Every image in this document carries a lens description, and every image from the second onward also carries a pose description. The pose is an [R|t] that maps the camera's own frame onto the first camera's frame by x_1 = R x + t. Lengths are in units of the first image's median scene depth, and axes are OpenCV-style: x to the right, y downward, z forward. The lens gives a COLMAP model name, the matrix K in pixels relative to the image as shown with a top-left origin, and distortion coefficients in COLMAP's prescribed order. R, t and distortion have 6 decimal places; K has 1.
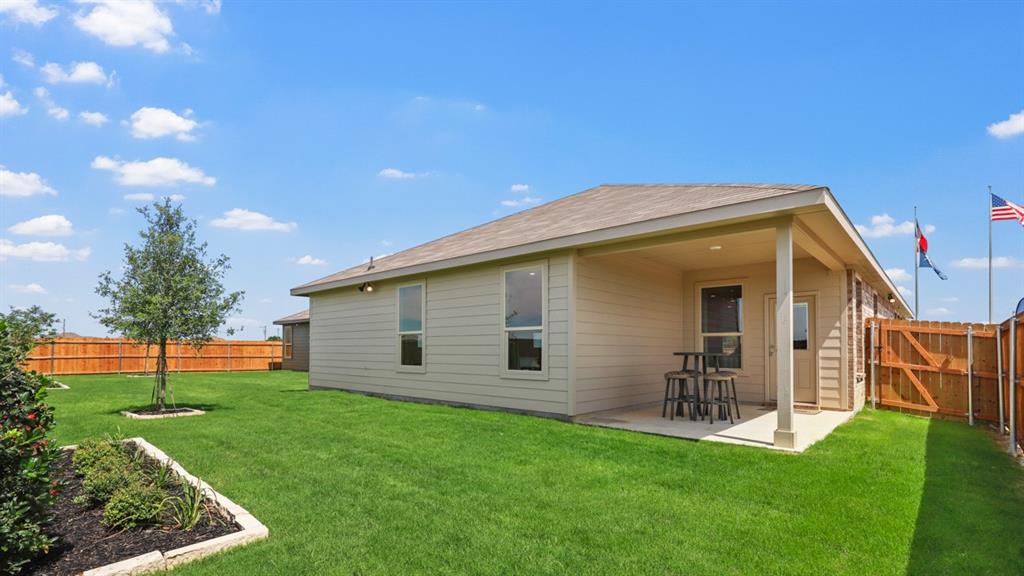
lens RADIAL K [[465.3, 0, 502.8], [0, 465.3, 338.7], [0, 0, 1]] dist [-0.004745, 0.000932]
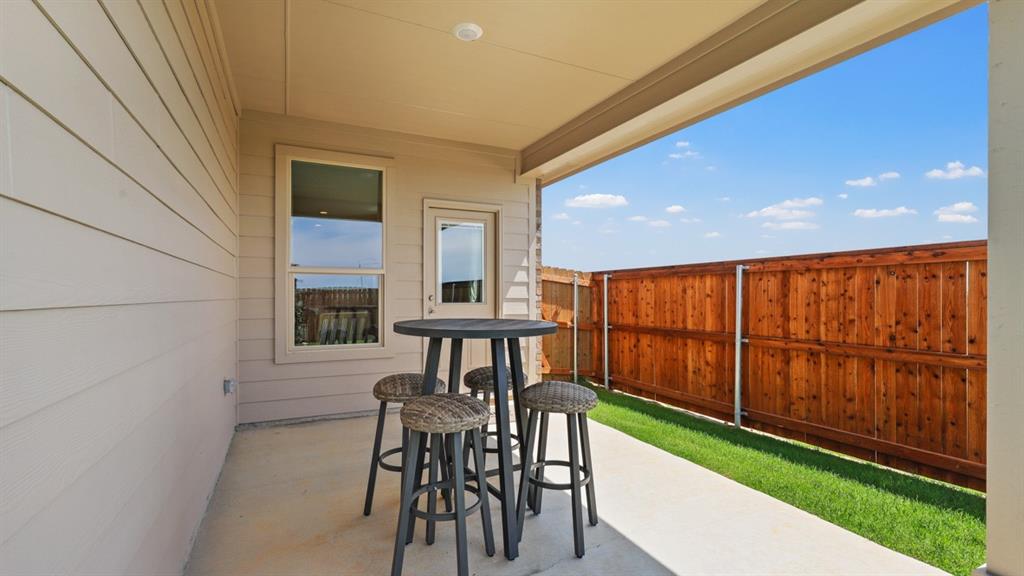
lens RADIAL K [[465.3, 0, 510.5], [0, 465.3, 297.1], [0, 0, 1]] dist [-0.004745, 0.000932]
pose [[0.361112, -0.010298, 0.932466, 0.116813], [-0.022296, 0.999558, 0.019674, 0.004024], [-0.932256, -0.027895, 0.360722, 0.761844]]
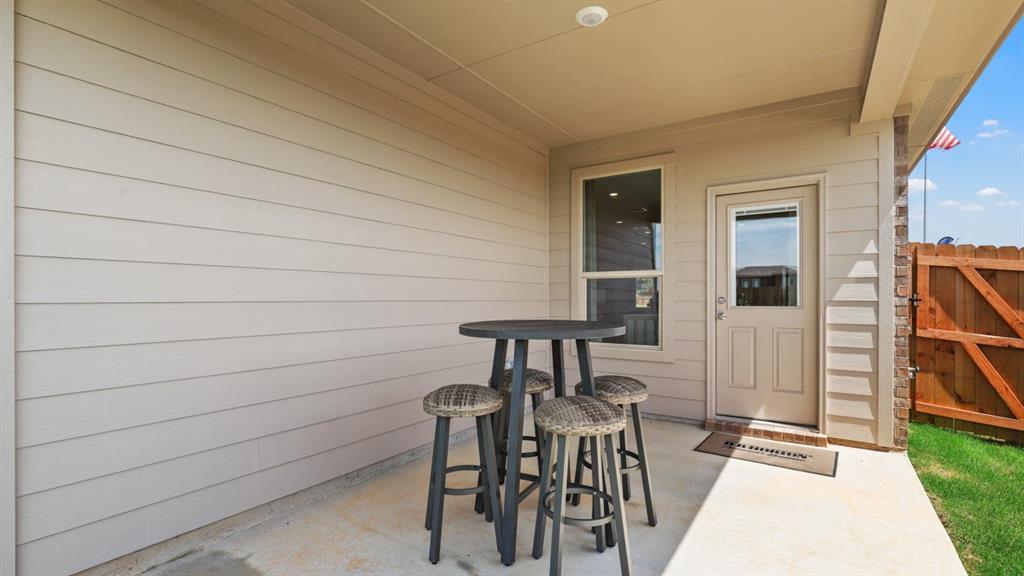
lens RADIAL K [[465.3, 0, 509.5], [0, 465.3, 298.7], [0, 0, 1]] dist [-0.004745, 0.000932]
pose [[0.985549, -0.004783, 0.169322, 0.308514], [0.000757, 0.999716, 0.023839, 0.005076], [-0.169388, -0.023366, 0.985272, 0.611726]]
